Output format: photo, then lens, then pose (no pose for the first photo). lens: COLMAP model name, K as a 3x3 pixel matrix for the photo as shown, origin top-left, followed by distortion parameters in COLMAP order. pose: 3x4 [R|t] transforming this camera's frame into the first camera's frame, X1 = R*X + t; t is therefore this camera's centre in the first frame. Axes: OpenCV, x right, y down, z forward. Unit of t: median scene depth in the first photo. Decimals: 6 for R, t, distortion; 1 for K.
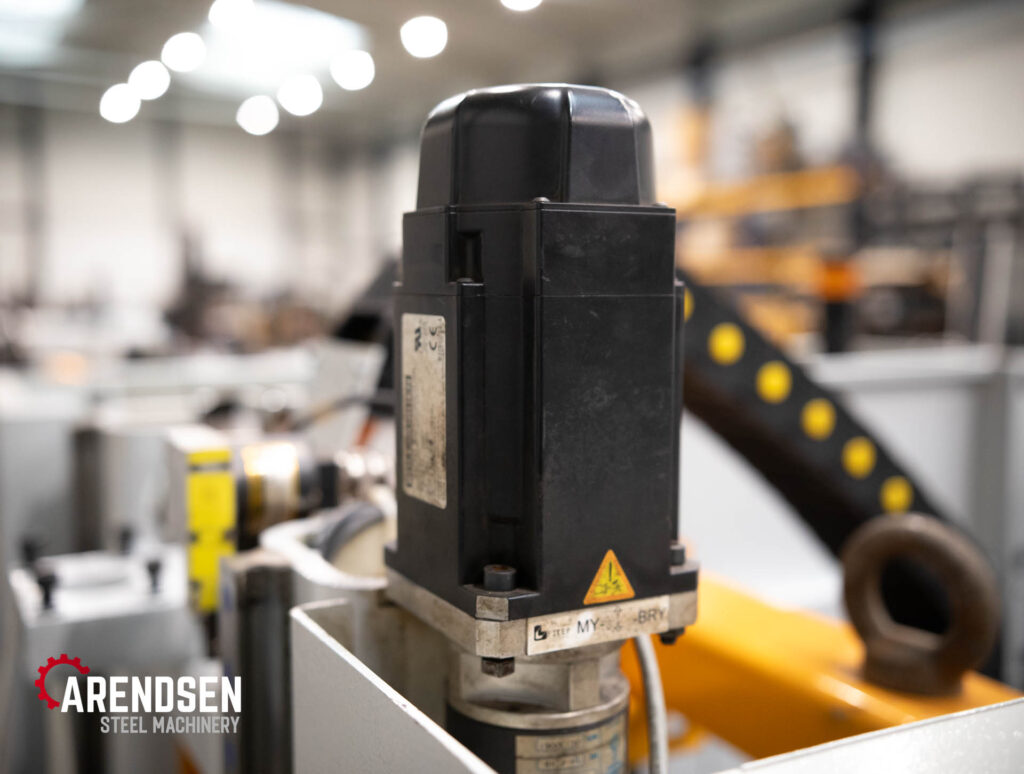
lens RADIAL K [[1097.4, 0, 512.0], [0, 1097.4, 387.0], [0, 0, 1]] dist [0.004443, 0.001599]
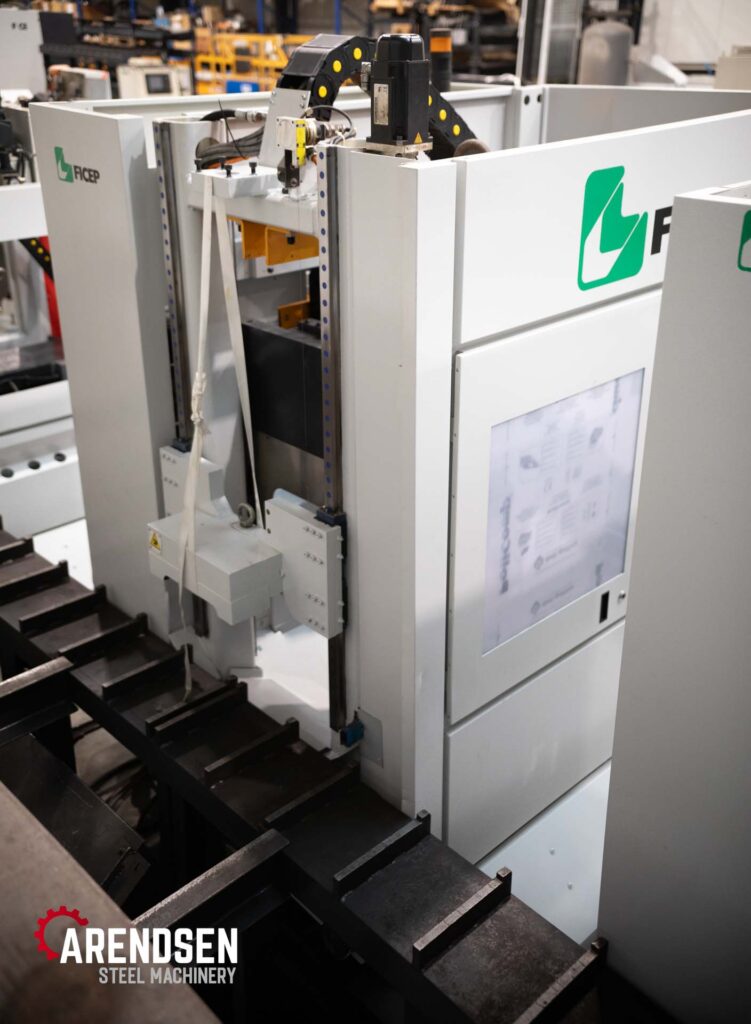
lens RADIAL K [[1028.9, 0, 375.5], [0, 1028.9, 512.0], [0, 0, 1]] dist [0.008021, 0.007872]
pose [[0.967467, -0.111708, 0.226998, -1.360305], [0.024187, 0.933971, 0.356530, 0.078250], [-0.251837, -0.339441, 0.906288, -3.827339]]
